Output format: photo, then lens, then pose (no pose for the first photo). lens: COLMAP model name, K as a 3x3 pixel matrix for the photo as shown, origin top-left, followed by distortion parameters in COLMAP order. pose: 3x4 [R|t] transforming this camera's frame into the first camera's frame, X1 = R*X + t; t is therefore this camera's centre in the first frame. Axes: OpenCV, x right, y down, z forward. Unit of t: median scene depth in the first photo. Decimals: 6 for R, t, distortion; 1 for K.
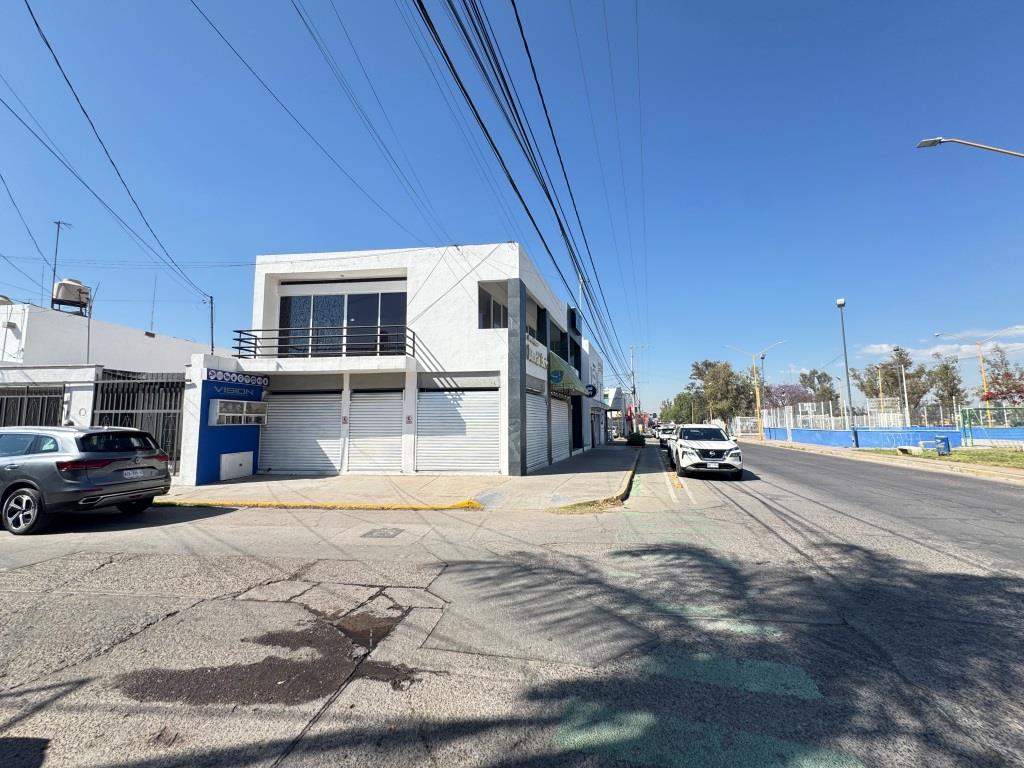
lens RADIAL K [[410.4, 0, 513.5], [0, 410.4, 382.6], [0, 0, 1]] dist [-0.001844, 0.000221]
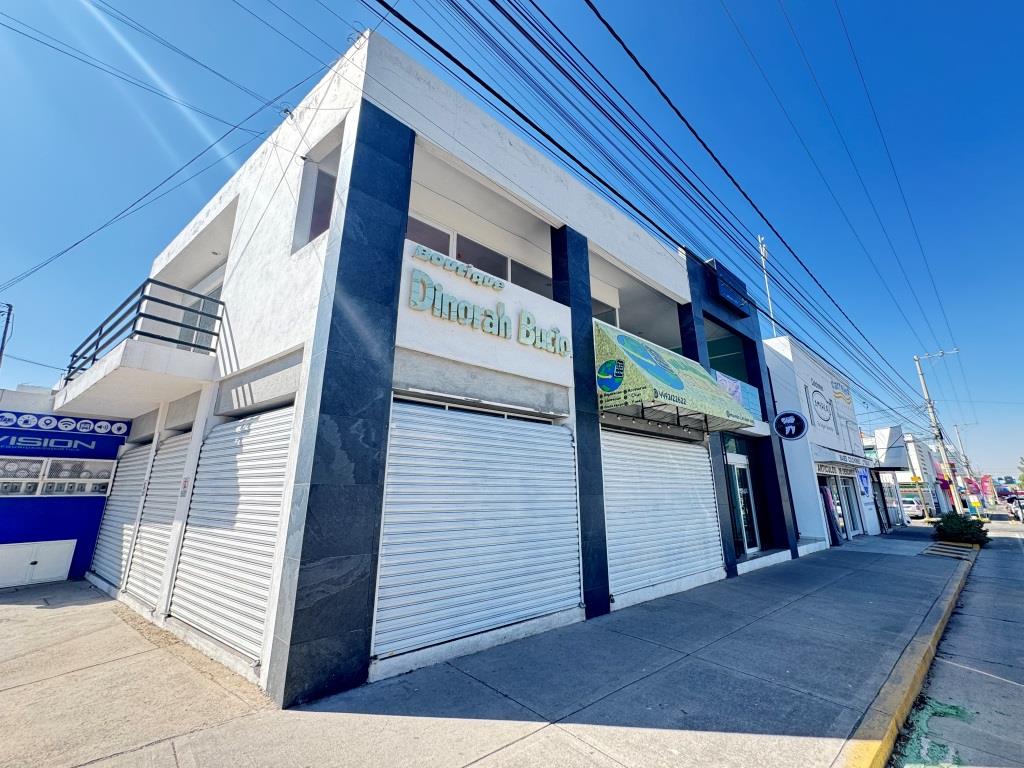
lens RADIAL K [[406.7, 0, 512.0], [0, 406.7, 384.0], [0, 0, 1]] dist [-0.001716, 0.000349]
pose [[0.856347, -0.129524, -0.499894, 0.180780], [0.048335, 0.983888, -0.172127, 0.046262], [0.514134, 0.123238, 0.848810, 0.503531]]
